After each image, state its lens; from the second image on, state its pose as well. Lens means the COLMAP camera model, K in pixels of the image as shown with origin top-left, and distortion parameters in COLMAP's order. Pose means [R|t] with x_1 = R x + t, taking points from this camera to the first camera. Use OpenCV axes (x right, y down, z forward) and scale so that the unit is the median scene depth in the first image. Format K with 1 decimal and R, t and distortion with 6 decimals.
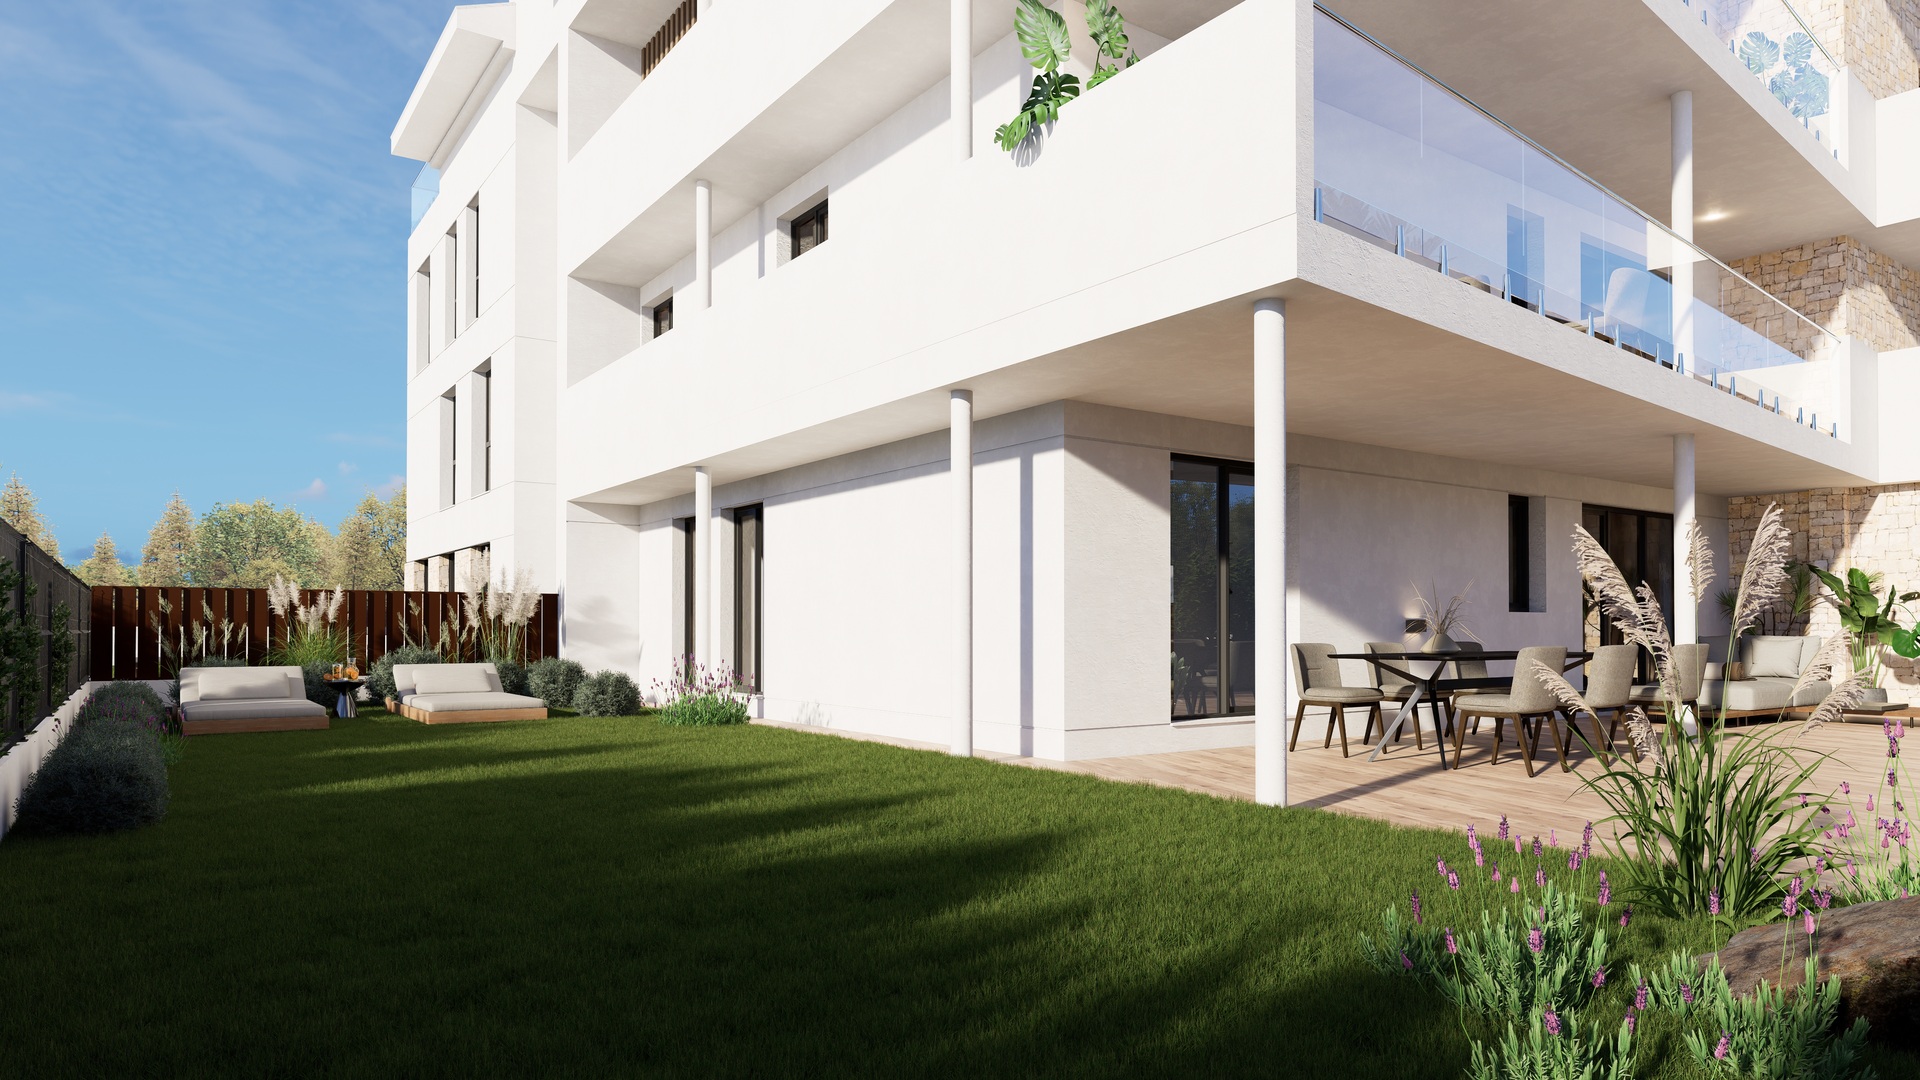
lens RADIAL K [[1611.0, 0, 960.0], [0, 1611.0, 540.0], [0, 0, 1]] dist [0.003226, 0.009318]
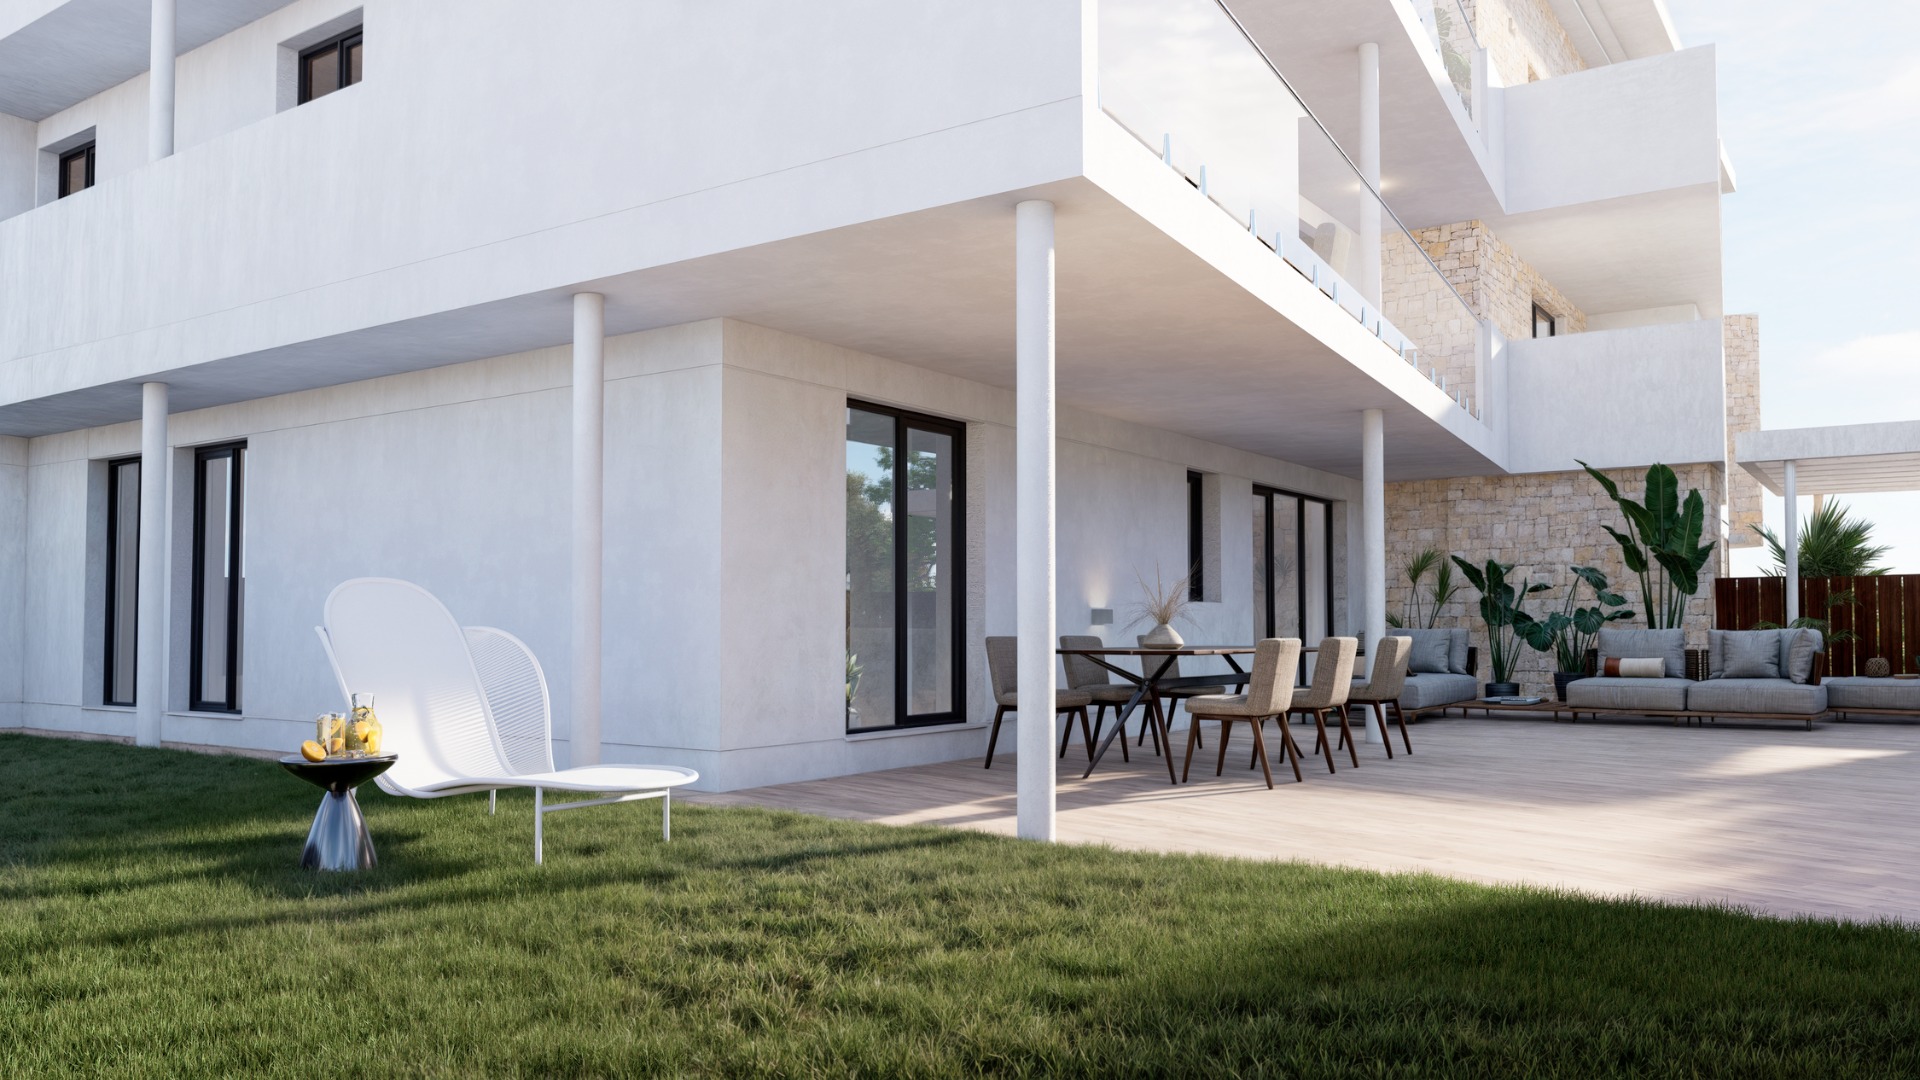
lens RADIAL K [[1611.0, 0, 960.0], [0, 1611.0, 540.0], [0, 0, 1]] dist [0.003226, 0.009318]
pose [[0.906767, 0.023193, 0.420994, -0.145032], [-0.018963, 0.999719, -0.014230, 0.025493], [-0.421205, 0.004920, 0.906952, 0.244996]]
